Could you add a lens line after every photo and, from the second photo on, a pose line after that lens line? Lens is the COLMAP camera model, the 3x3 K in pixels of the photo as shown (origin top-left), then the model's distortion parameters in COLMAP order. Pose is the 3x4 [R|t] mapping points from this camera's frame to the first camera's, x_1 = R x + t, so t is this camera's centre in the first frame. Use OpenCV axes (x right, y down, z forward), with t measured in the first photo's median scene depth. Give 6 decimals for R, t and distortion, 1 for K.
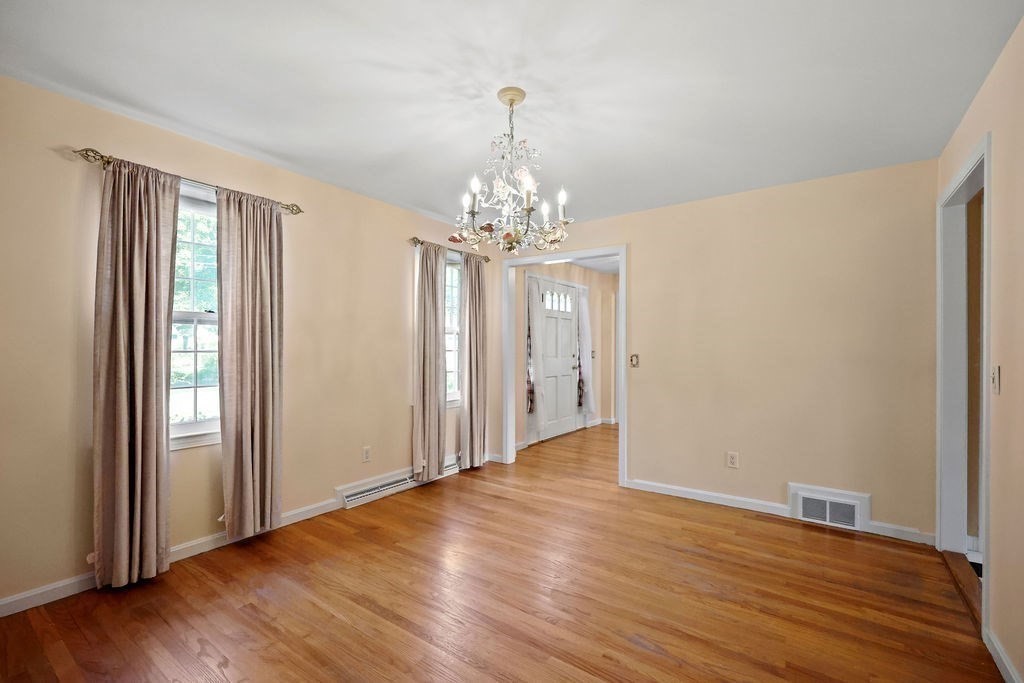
lens RADIAL K [[443.3, 0, 512.8], [0, 443.3, 344.4], [0, 0, 1]] dist [0.000182, -0.000096]
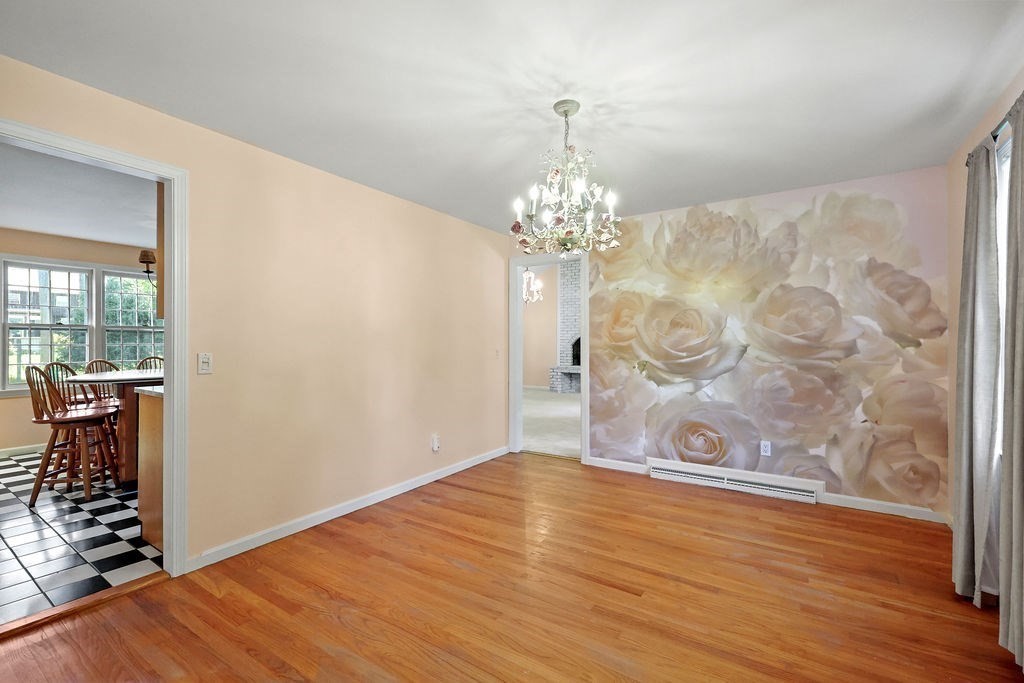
lens RADIAL K [[443.3, 0, 512.1], [0, 443.3, 345.8], [0, 0, 1]] dist [0.000182, -0.000096]
pose [[-0.999724, -0.005610, -0.022828, 0.121226], [-0.005685, 0.999979, 0.003205, 0.010706], [0.022809, 0.003333, -0.999734, 1.664439]]
